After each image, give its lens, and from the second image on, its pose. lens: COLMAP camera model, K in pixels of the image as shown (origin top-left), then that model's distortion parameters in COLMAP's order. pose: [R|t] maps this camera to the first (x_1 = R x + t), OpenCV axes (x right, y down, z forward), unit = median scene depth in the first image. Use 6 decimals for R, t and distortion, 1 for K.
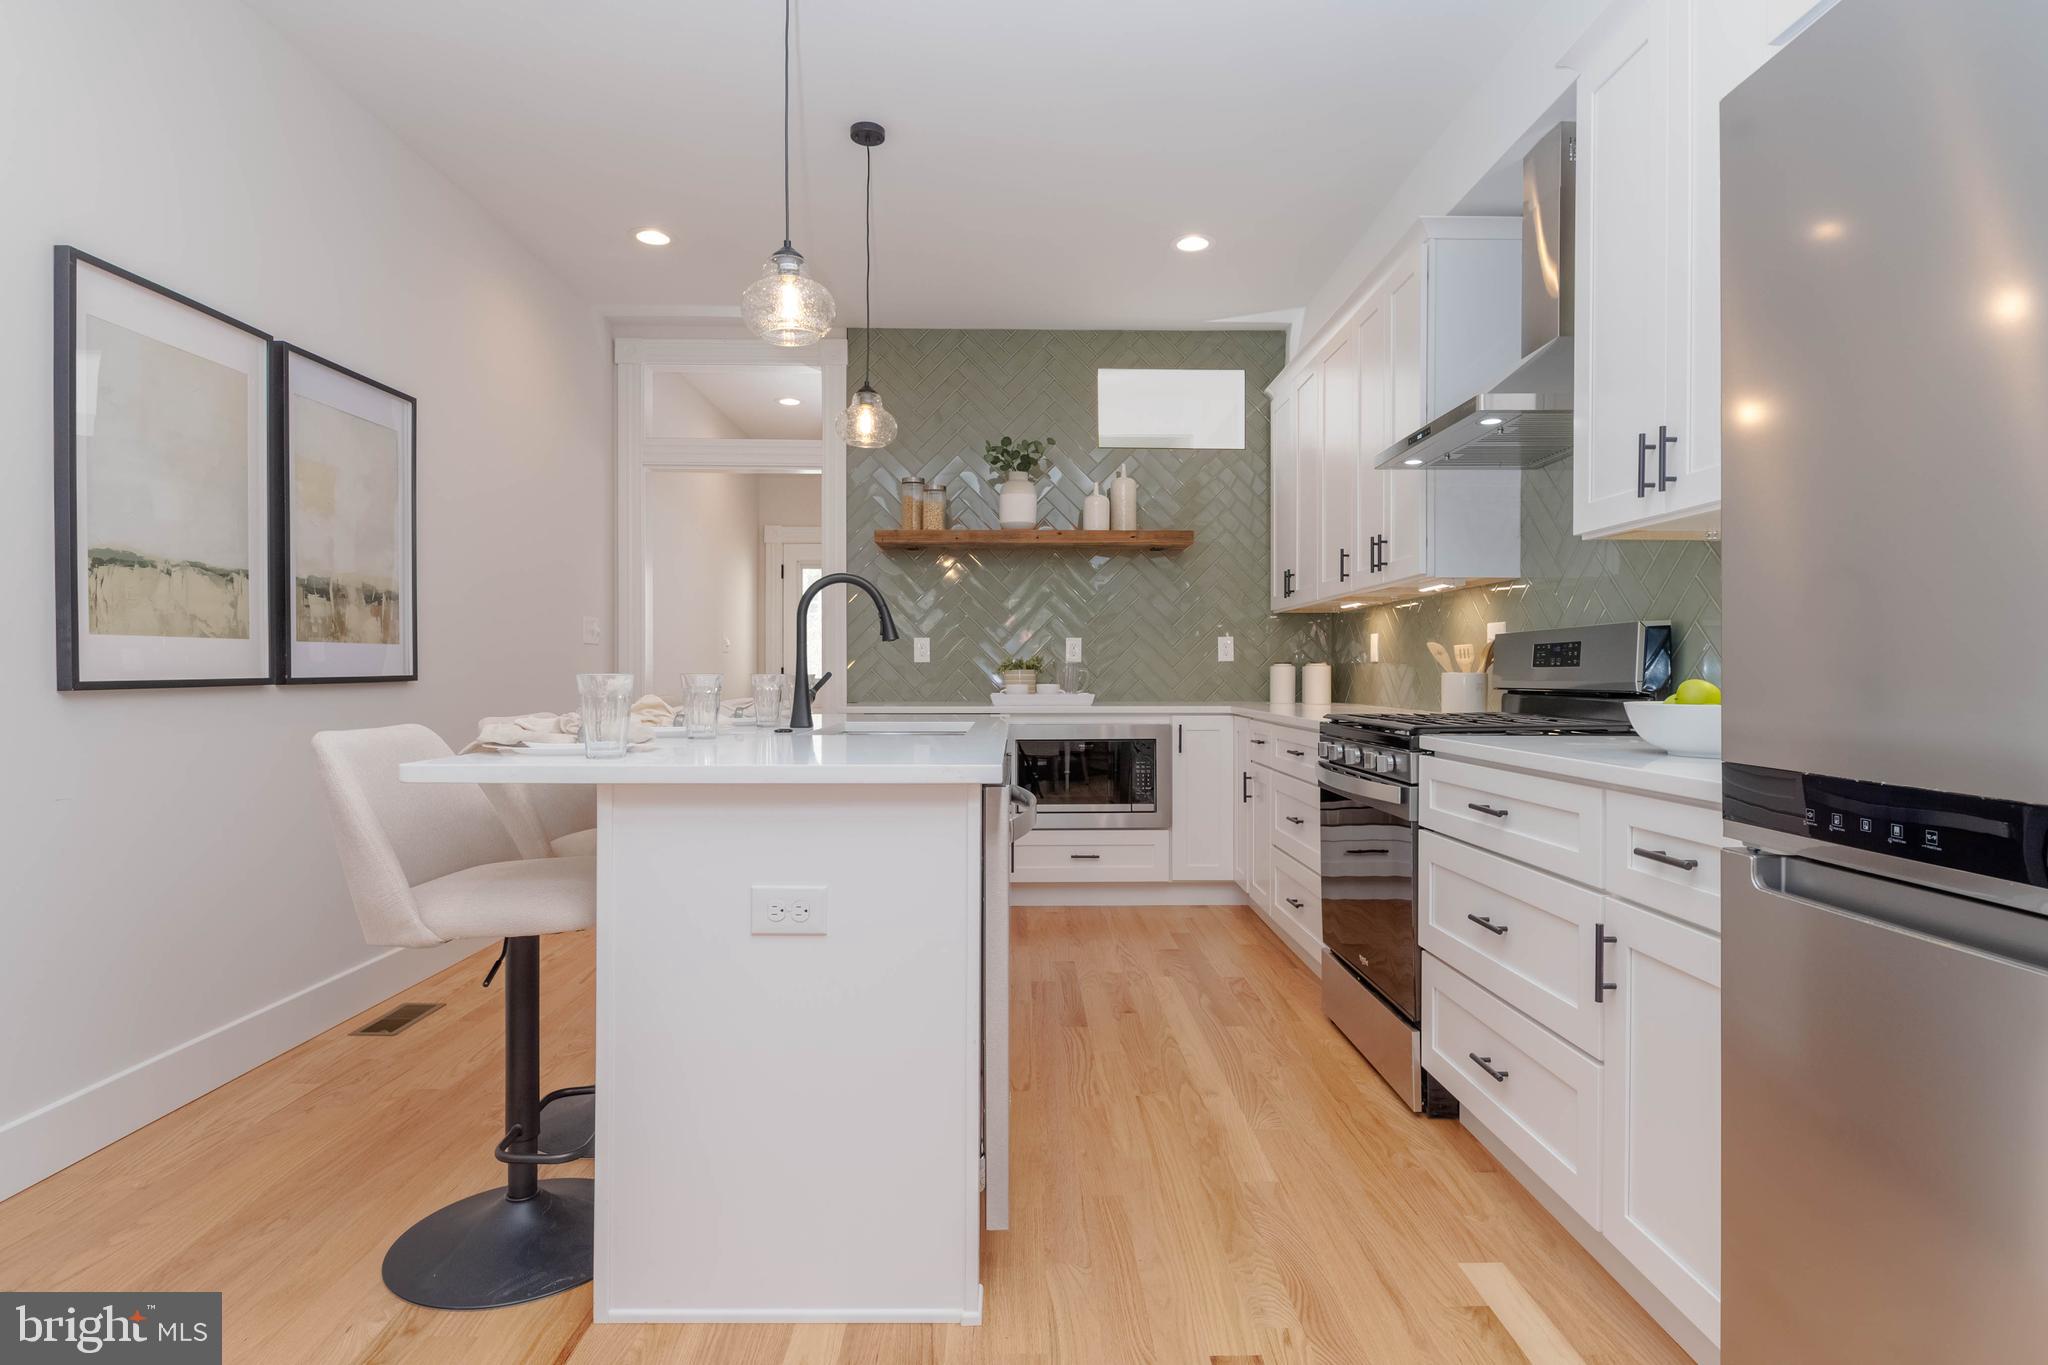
lens RADIAL K [[1050.9, 0, 1037.0], [0, 1050.9, 682.2], [0, 0, 1]] dist [0.000375, -0.000560]
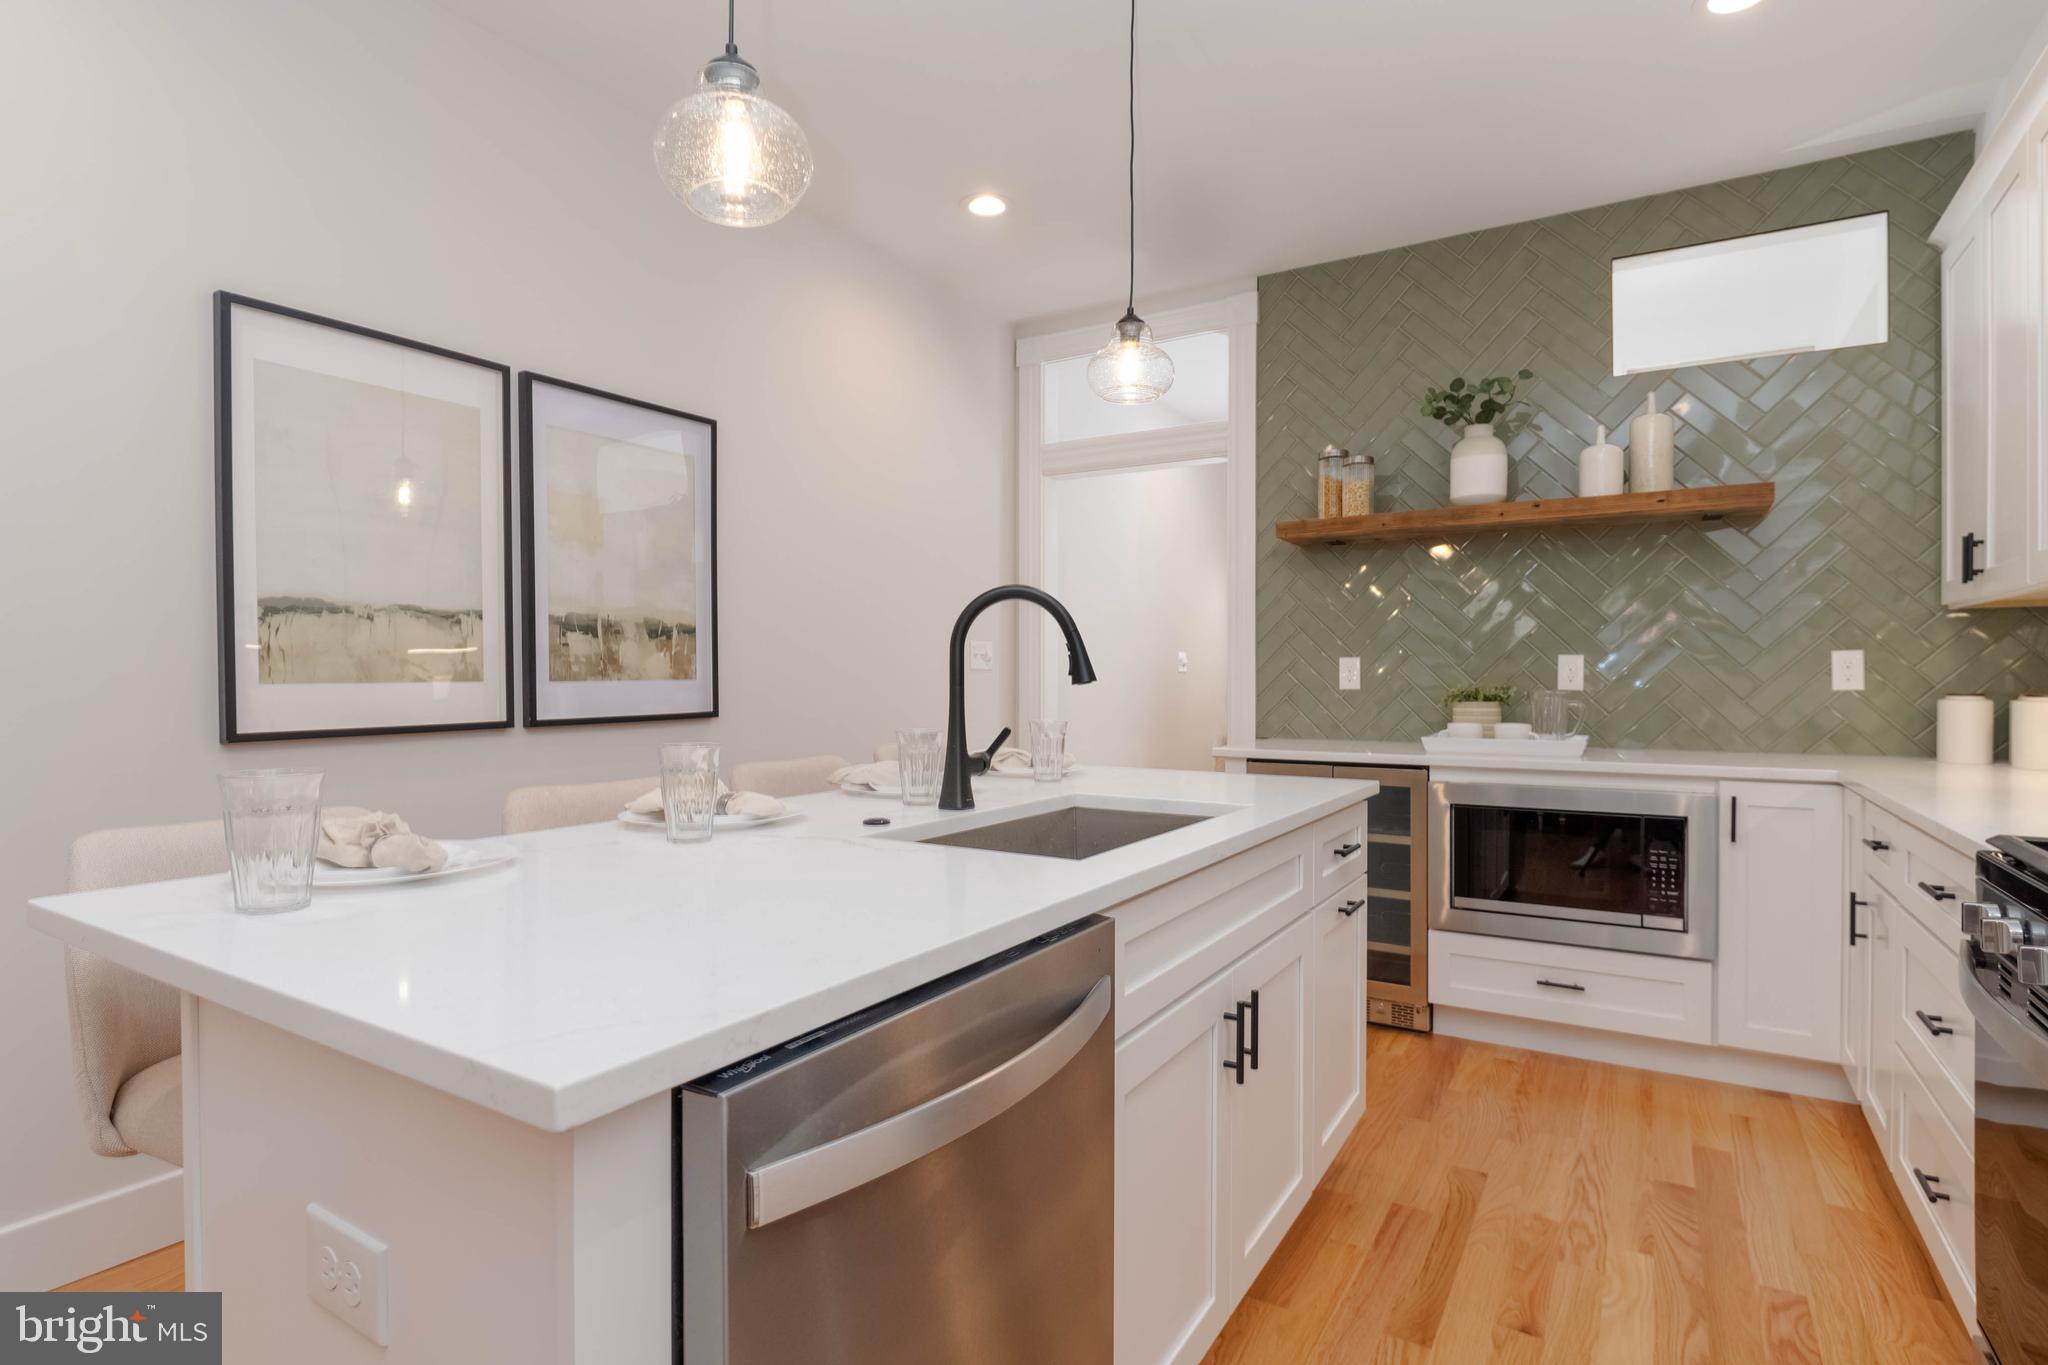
lens RADIAL K [[1014.1, 0, 1041.6], [0, 1014.1, 687.3], [0, 0, 1]] dist [0.001950, -0.008963]
pose [[0.846652, 0.004540, -0.532128, 0.112317], [-0.004530, 0.999989, 0.001324, -0.023655], [0.532128, 0.001290, 0.846663, 0.289865]]
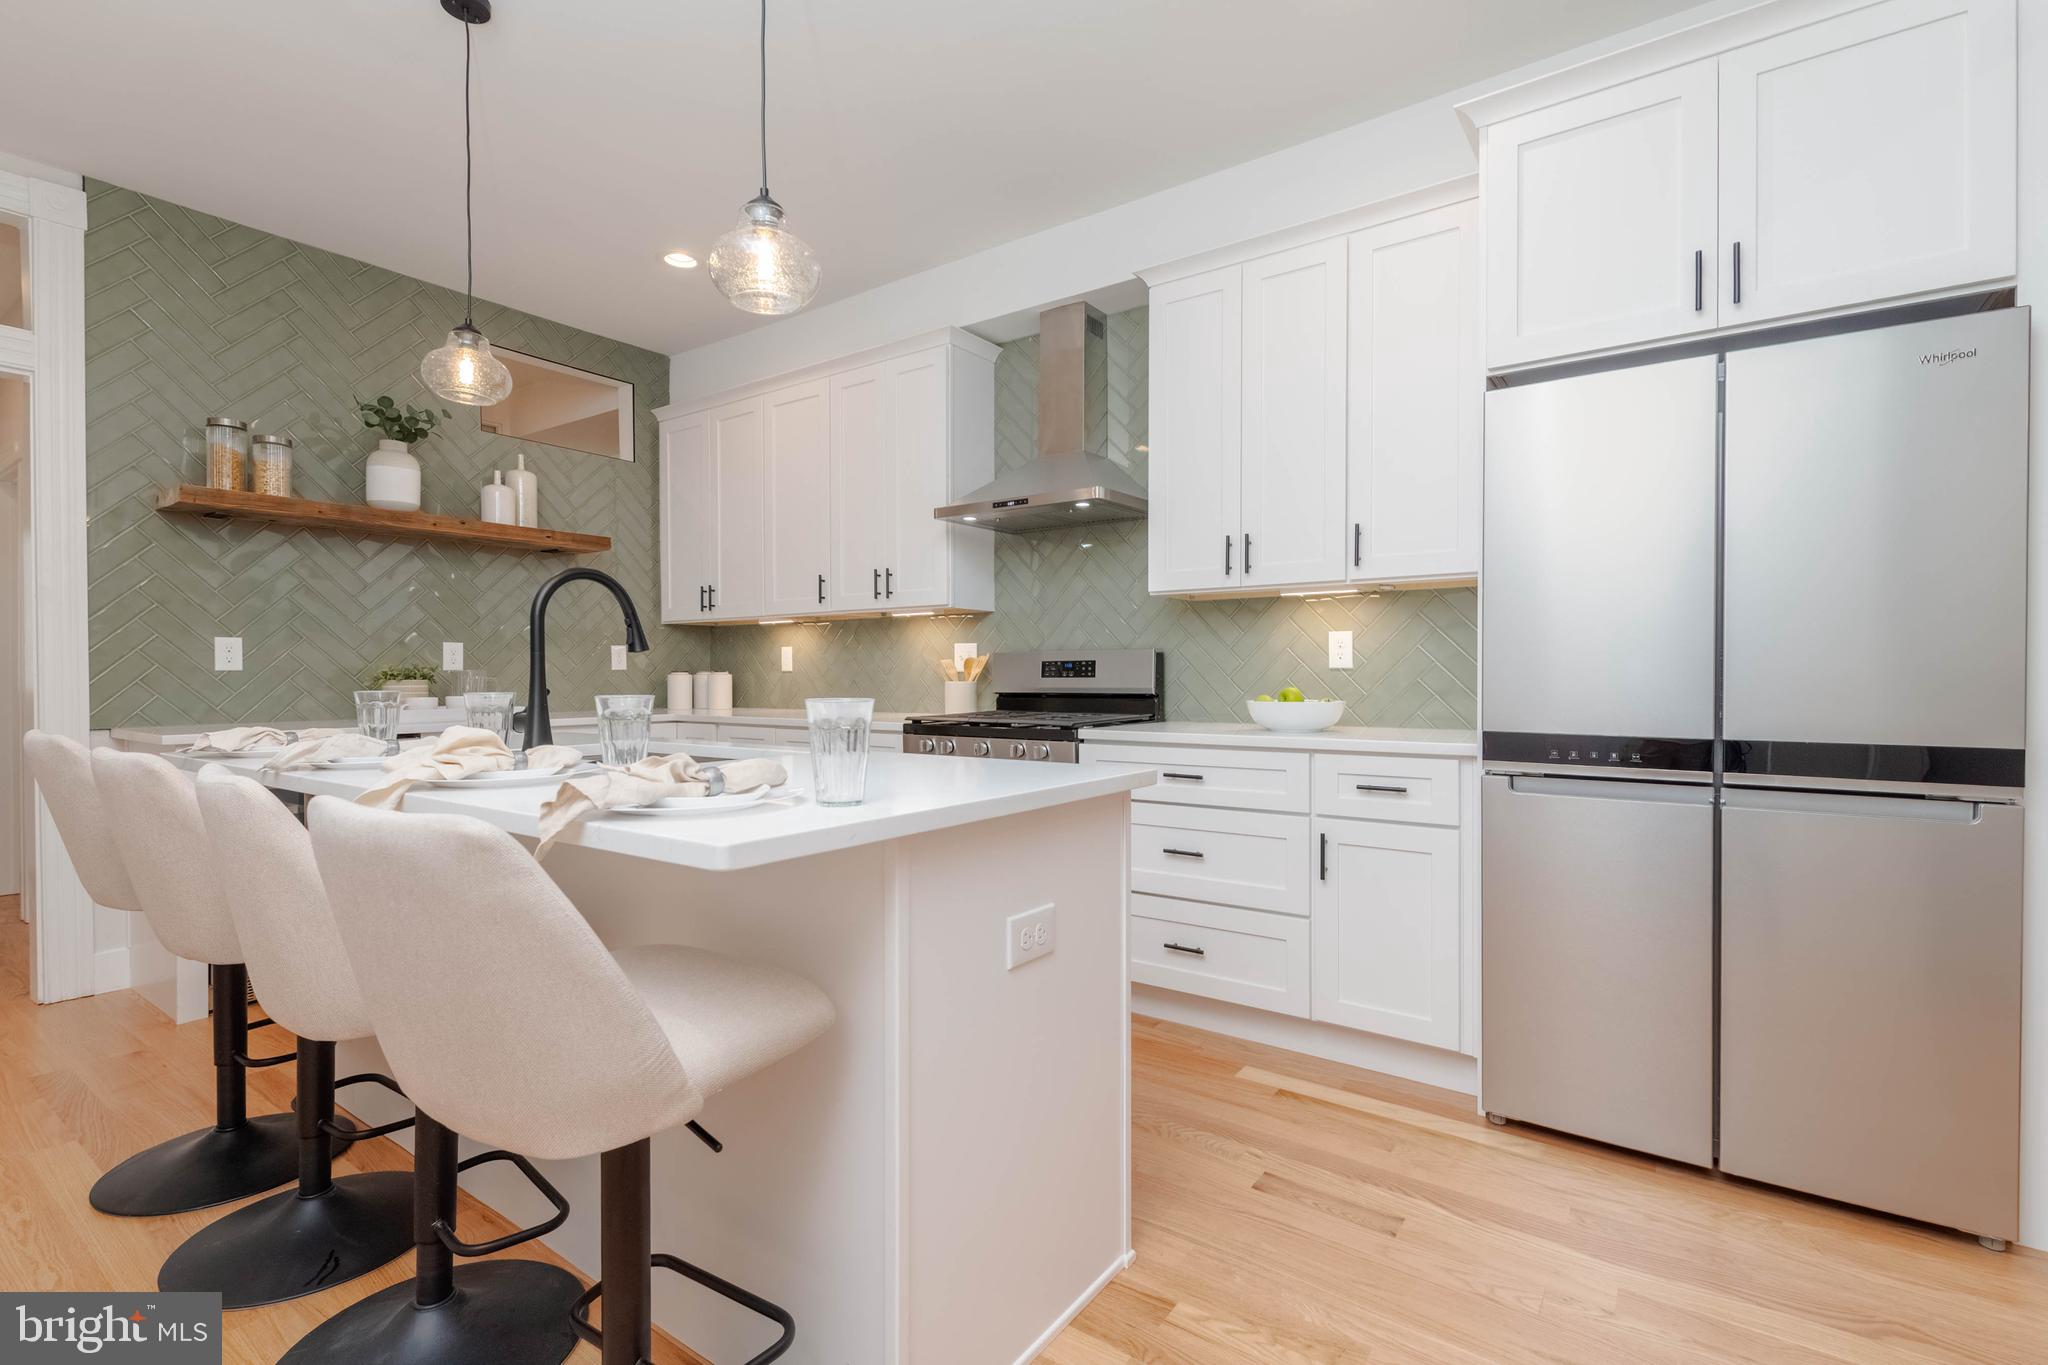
lens RADIAL K [[927.3, 0, 1027.3], [0, 927.3, 685.0], [0, 0, 1]] dist [0.000621, -0.000415]
pose [[0.595144, -0.010900, 0.803545, -0.352920], [0.009863, 0.999932, 0.006259, -0.008393], [-0.803558, 0.004200, 0.595211, 0.185997]]
